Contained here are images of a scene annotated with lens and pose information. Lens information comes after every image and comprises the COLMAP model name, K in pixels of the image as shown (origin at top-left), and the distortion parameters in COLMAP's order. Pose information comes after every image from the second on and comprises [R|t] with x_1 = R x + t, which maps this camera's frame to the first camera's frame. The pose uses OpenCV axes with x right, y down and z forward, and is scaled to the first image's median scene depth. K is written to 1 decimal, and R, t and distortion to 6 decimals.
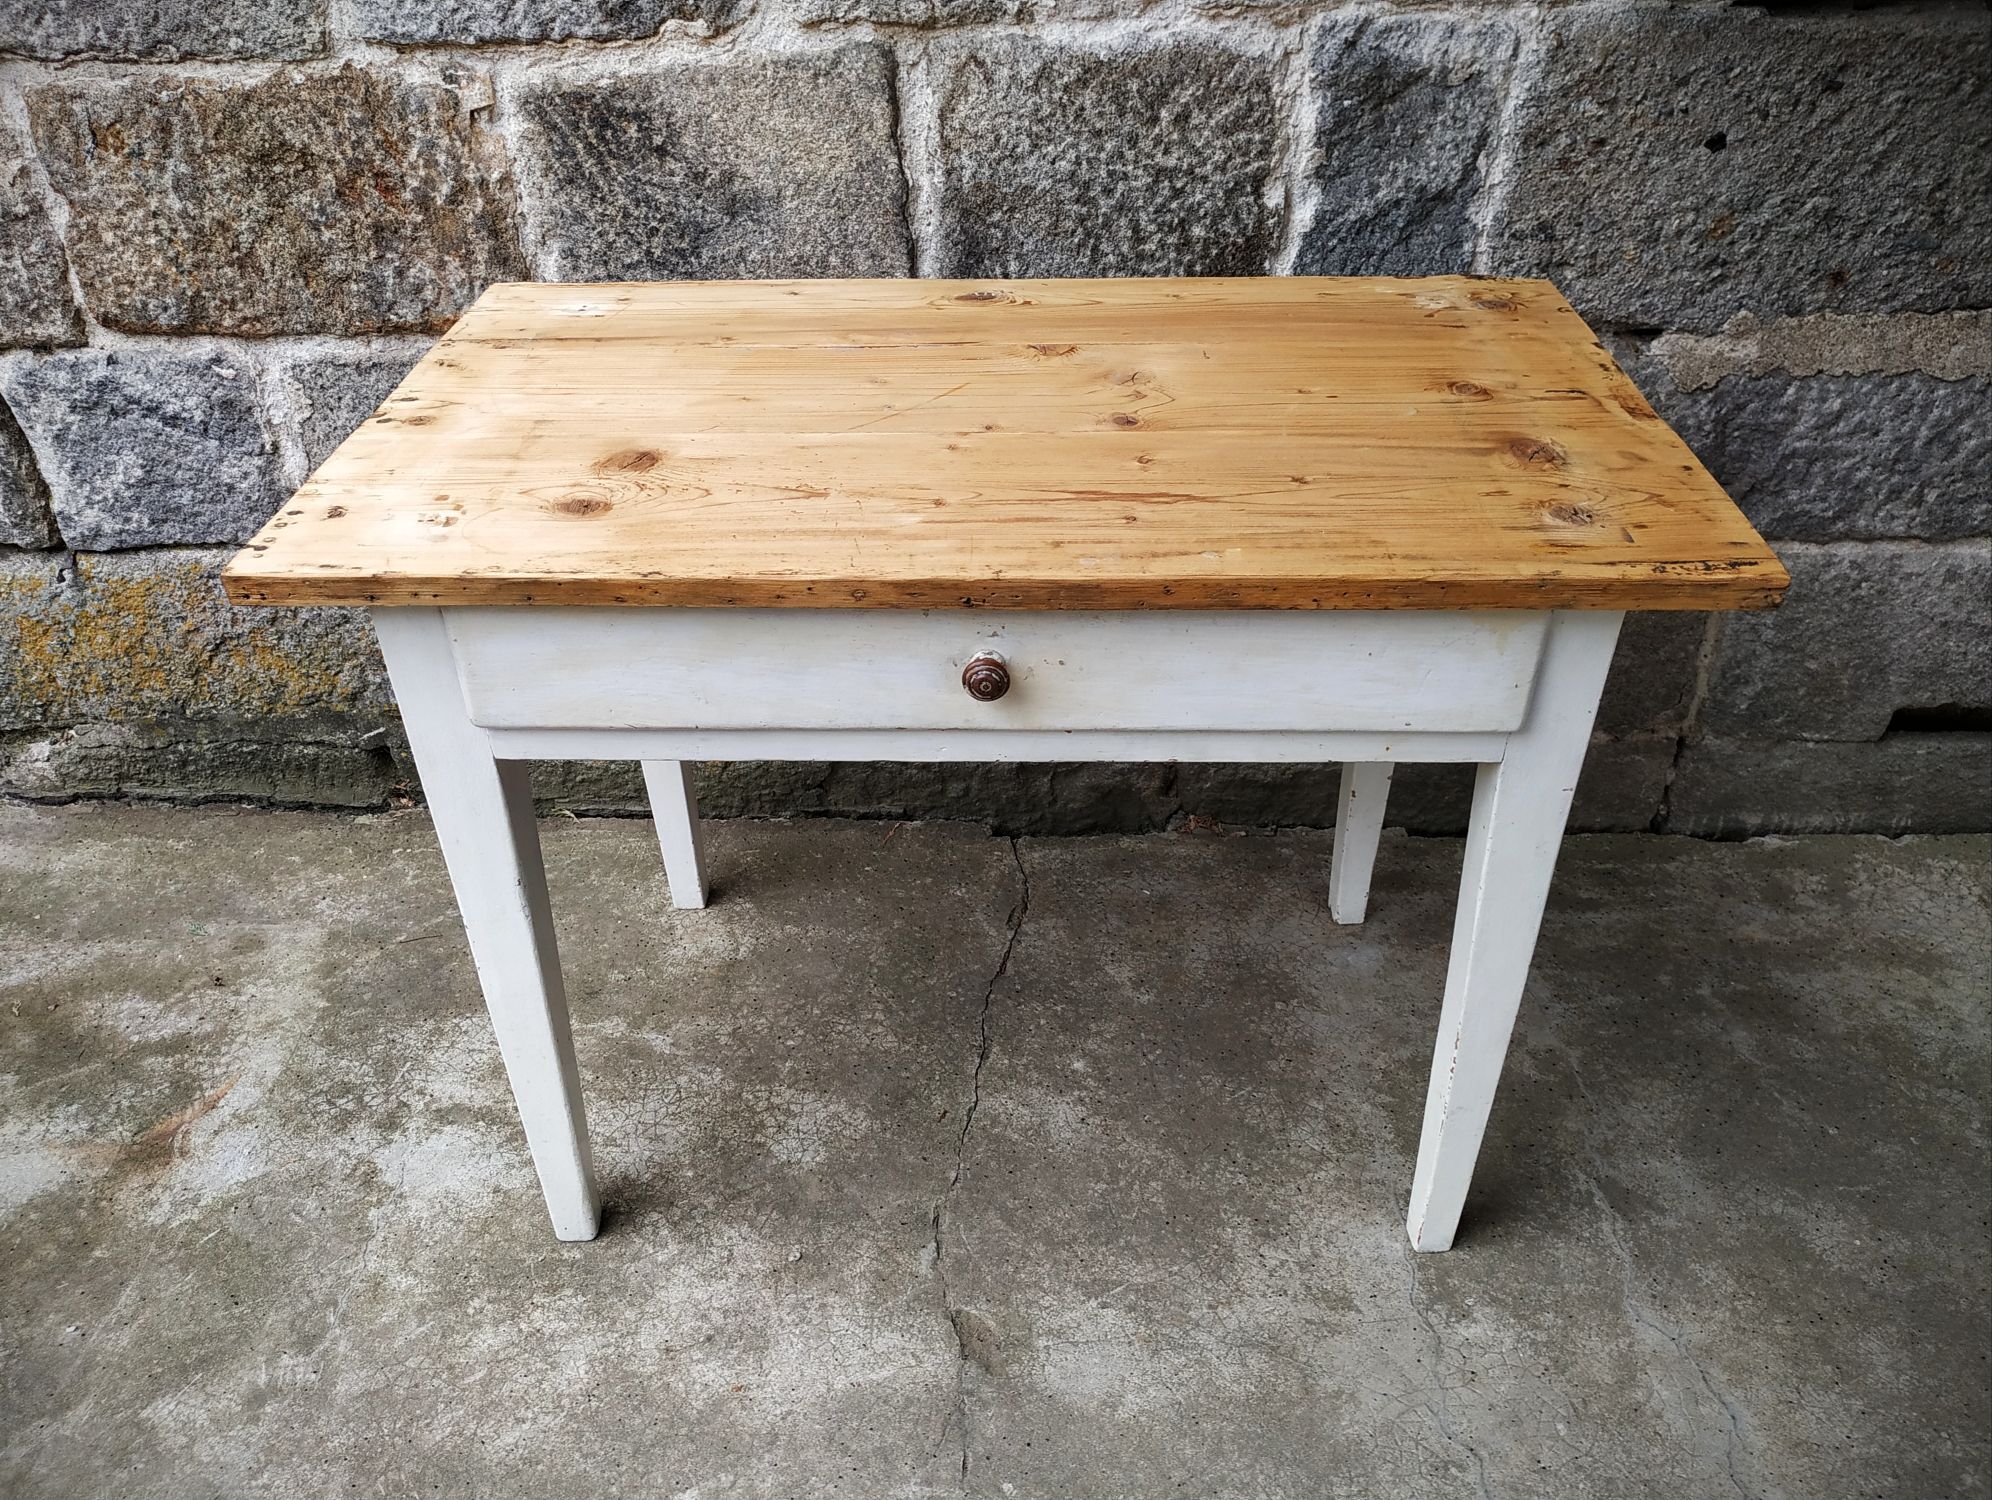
lens RADIAL K [[1444.7, 0, 983.7], [0, 1444.7, 751.6], [0, 0, 1]] dist [-0.000053, -0.022635]
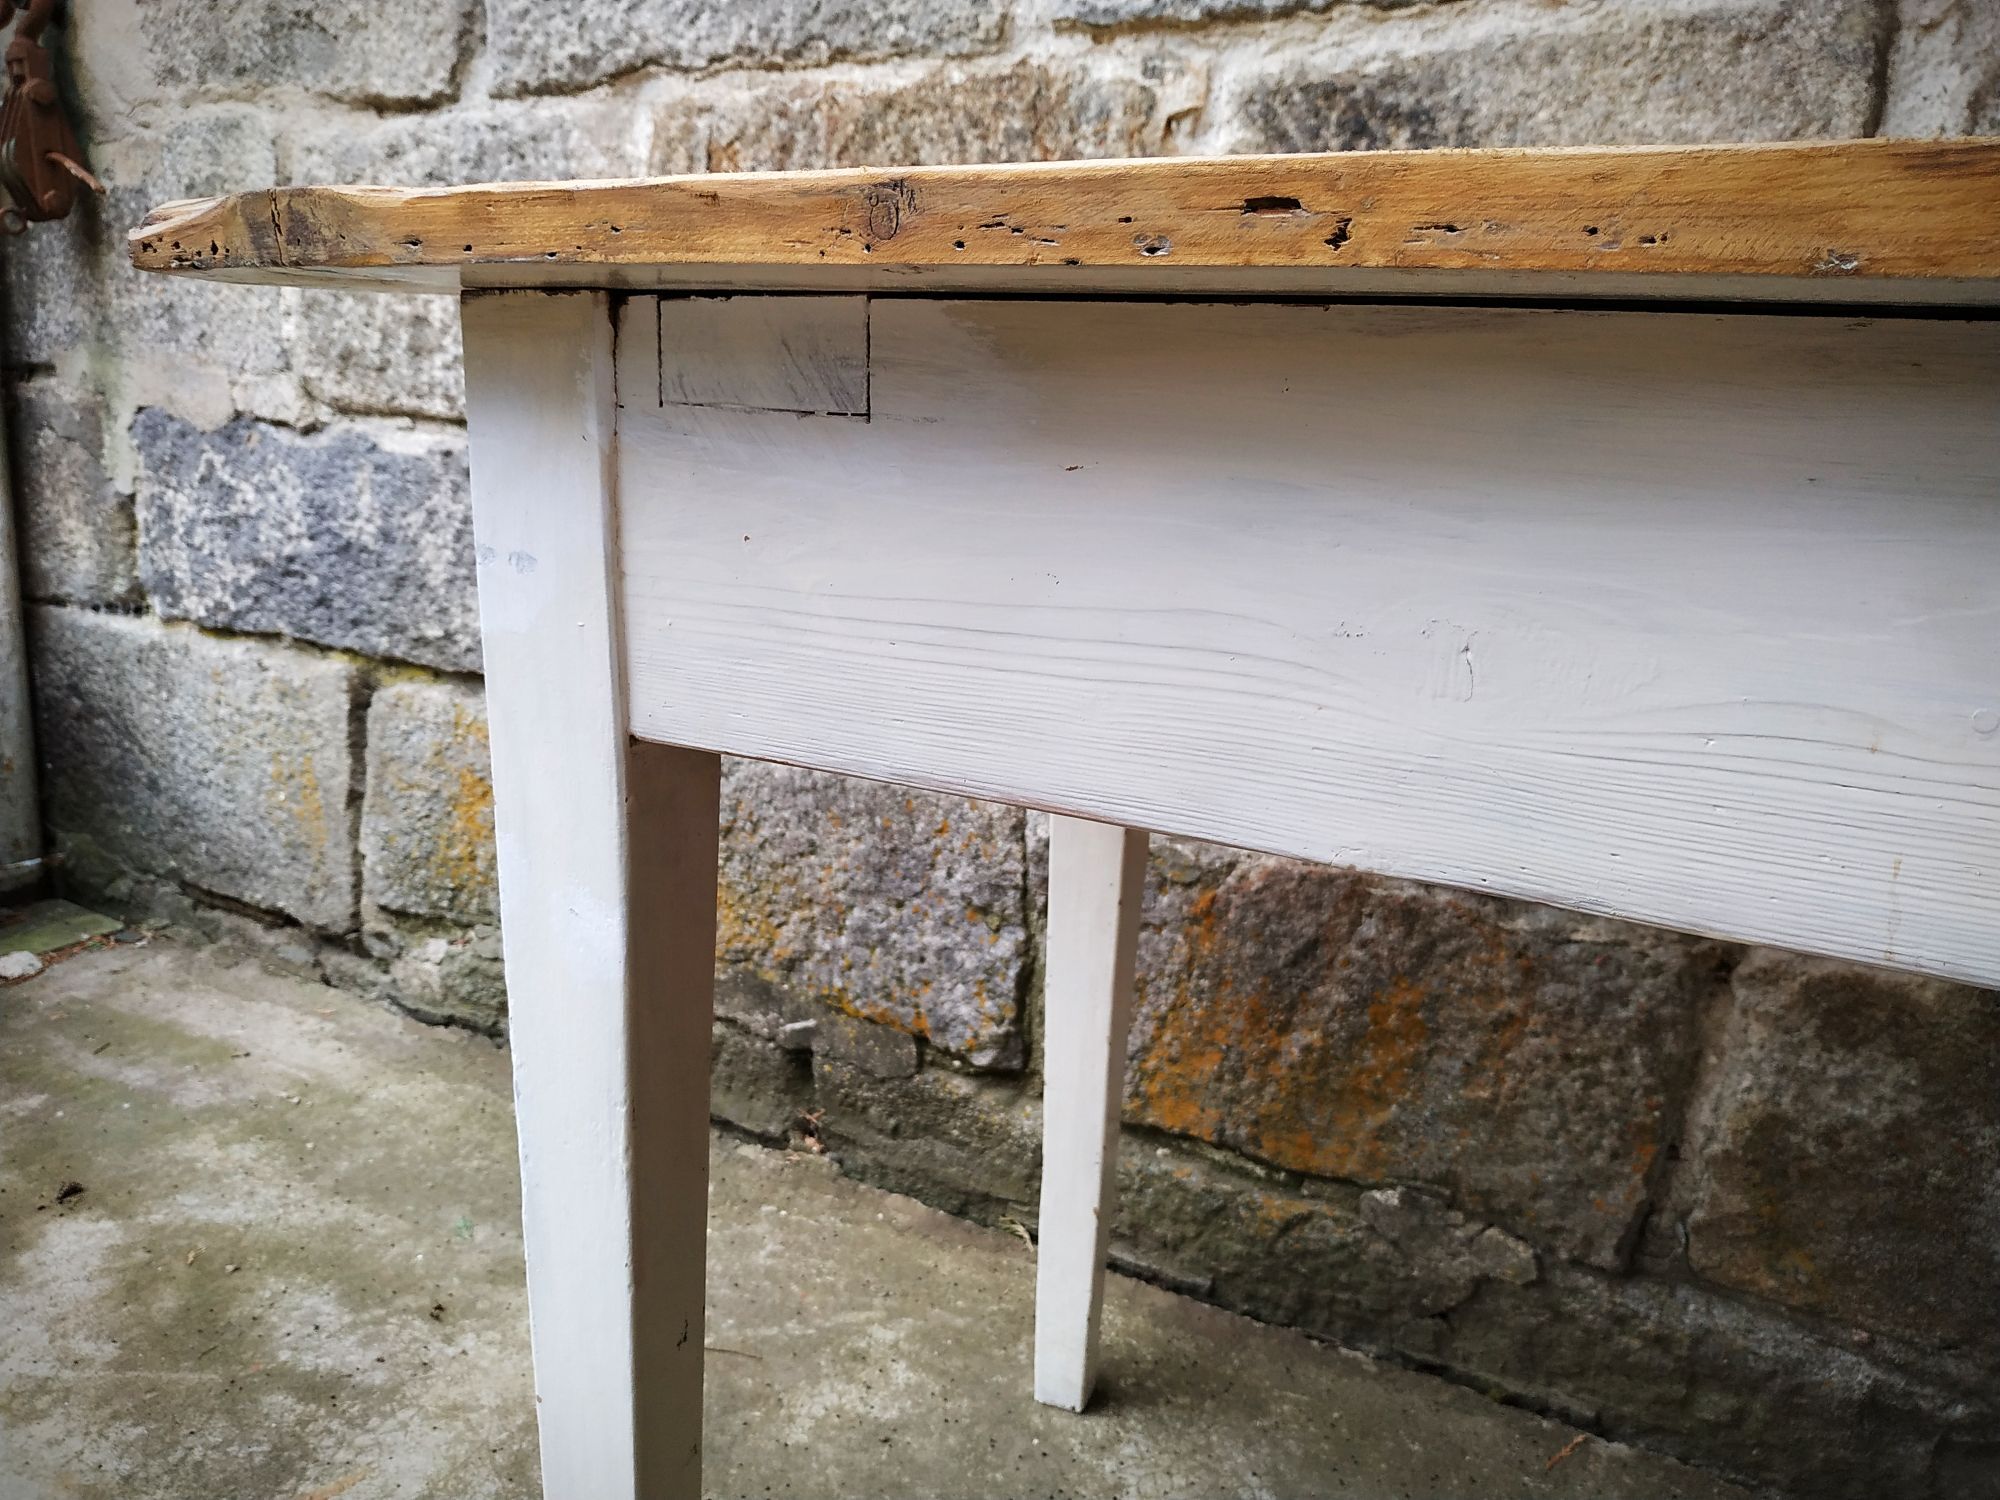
lens RADIAL K [[1449.2, 0, 1004.3], [0, 1449.2, 756.8], [0, 0, 1]] dist [-0.007532, -0.010147]
pose [[0.896277, 0.164660, -0.411793, -0.092681], [-0.301046, 0.907716, -0.292273, 0.054237], [0.325666, 0.385927, 0.863135, 0.497072]]
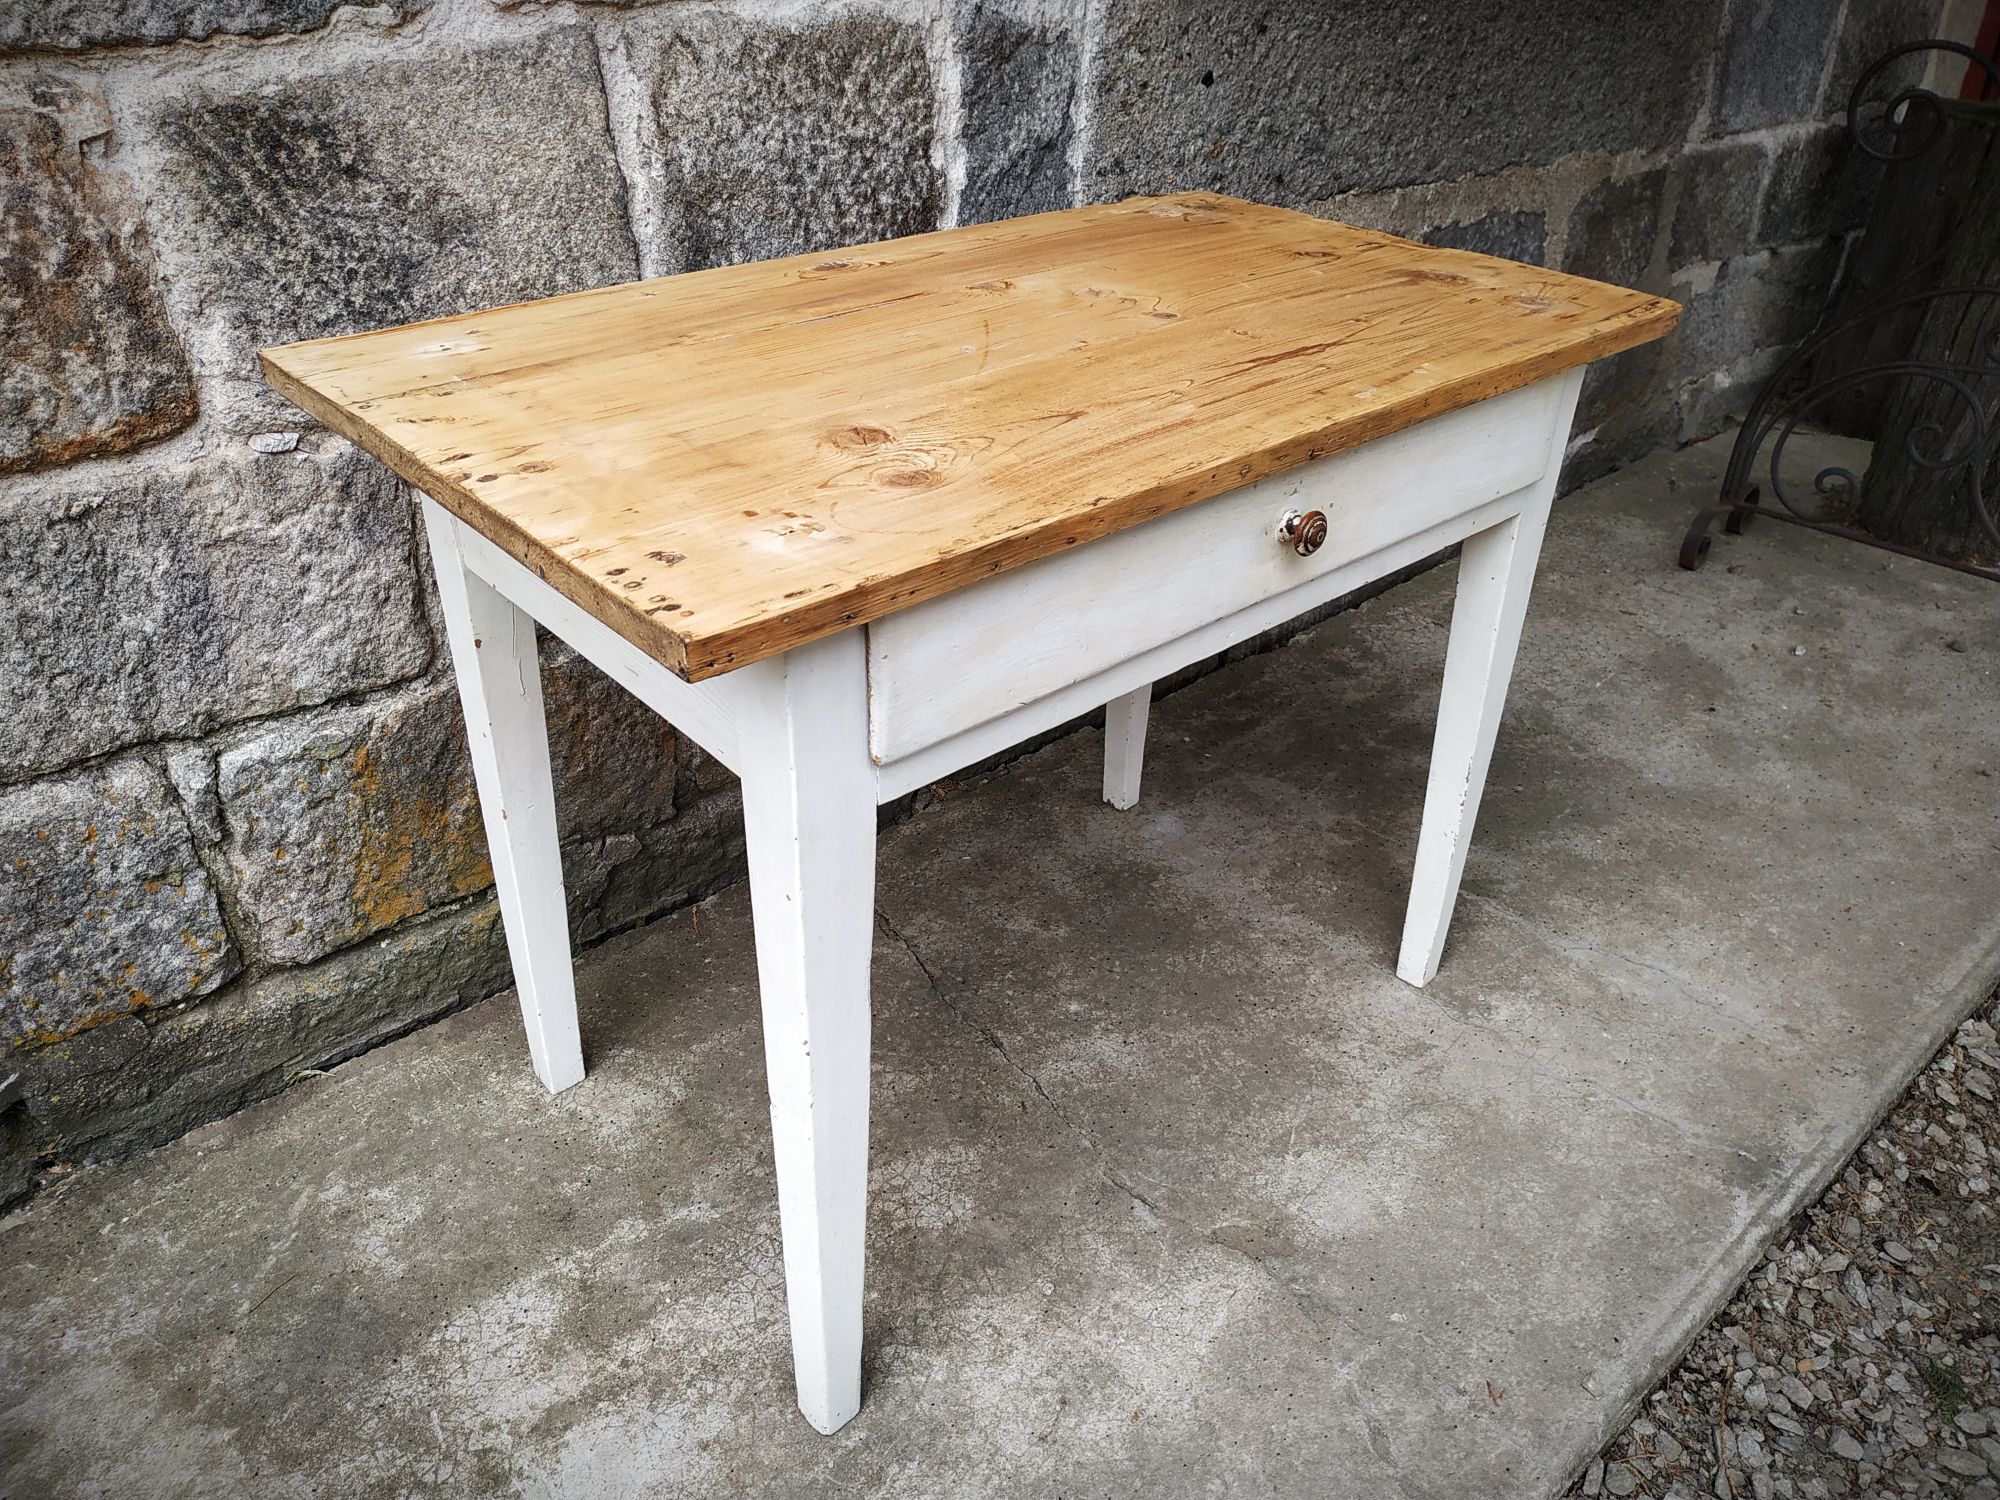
lens RADIAL K [[1449.2, 0, 973.9], [0, 1449.2, 761.8], [0, 0, 1]] dist [-0.007532, -0.010147]
pose [[0.725563, -0.337858, 0.599508, -0.565459], [0.374077, 0.924866, 0.068485, -0.038886], [-0.577602, 0.174572, 0.797433, 0.219093]]
